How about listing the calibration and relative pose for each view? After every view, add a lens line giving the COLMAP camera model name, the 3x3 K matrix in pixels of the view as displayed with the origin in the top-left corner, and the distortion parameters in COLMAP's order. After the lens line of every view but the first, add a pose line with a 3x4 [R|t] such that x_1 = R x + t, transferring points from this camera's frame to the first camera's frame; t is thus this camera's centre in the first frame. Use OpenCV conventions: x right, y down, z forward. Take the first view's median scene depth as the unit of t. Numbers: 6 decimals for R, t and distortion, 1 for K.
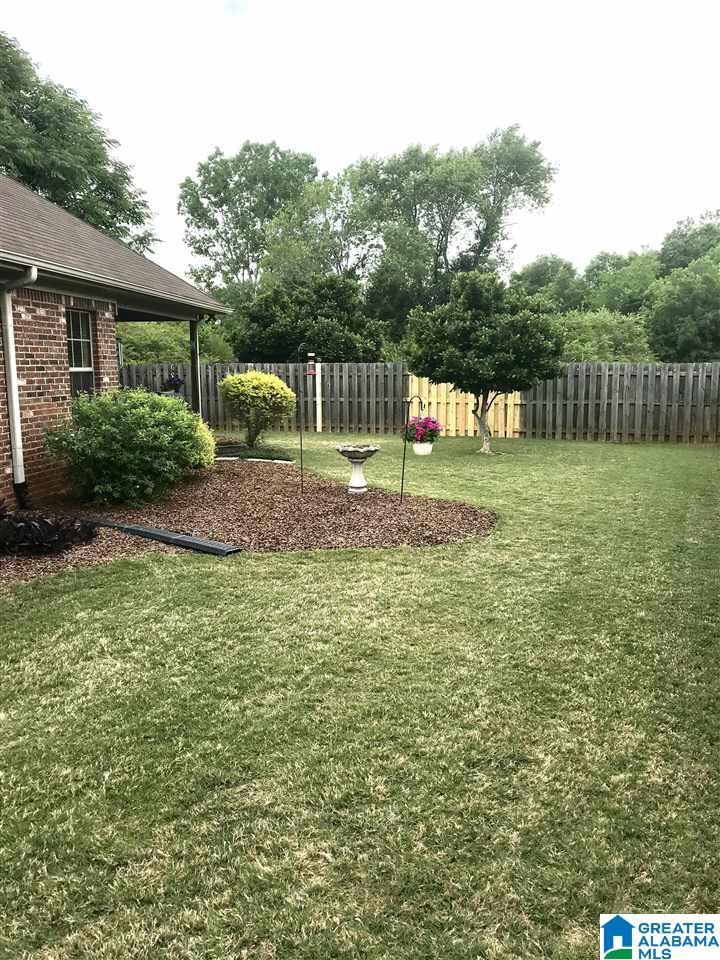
lens RADIAL K [[791.2, 0, 359.8], [0, 791.2, 479.3], [0, 0, 1]] dist [0.042677, -0.001299]
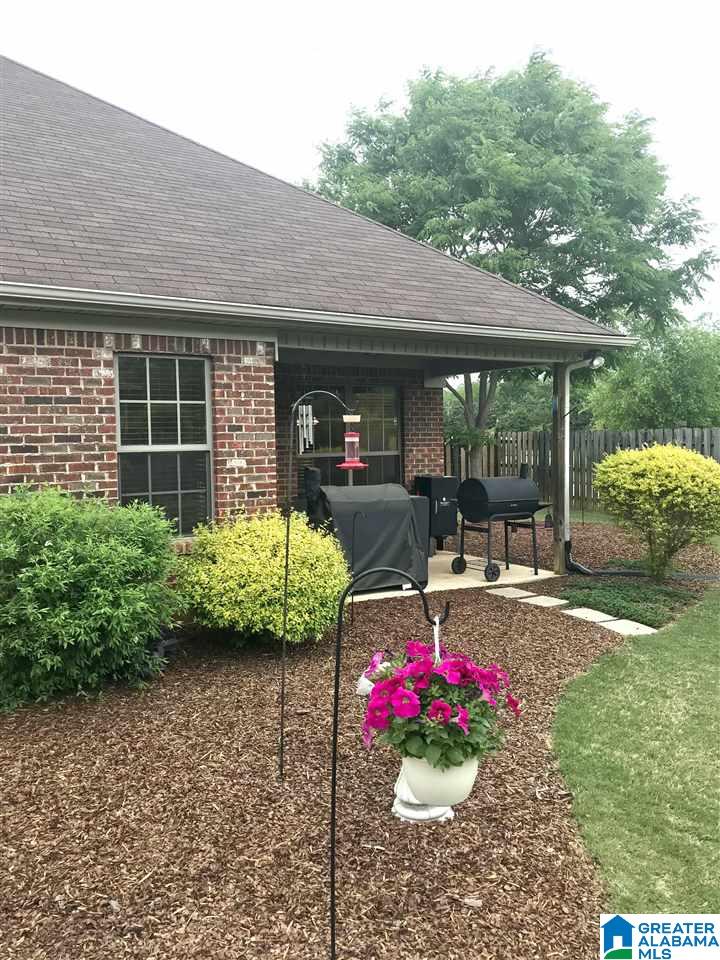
lens RADIAL K [[791.2, 0, 360.0], [0, 791.2, 479.8], [0, 0, 1]] dist [0.042677, -0.001299]
pose [[0.652555, 0.041501, -0.756604, 0.221066], [-0.098003, 0.994735, -0.029963, -0.105786], [0.751377, 0.093702, 0.653186, 0.684230]]
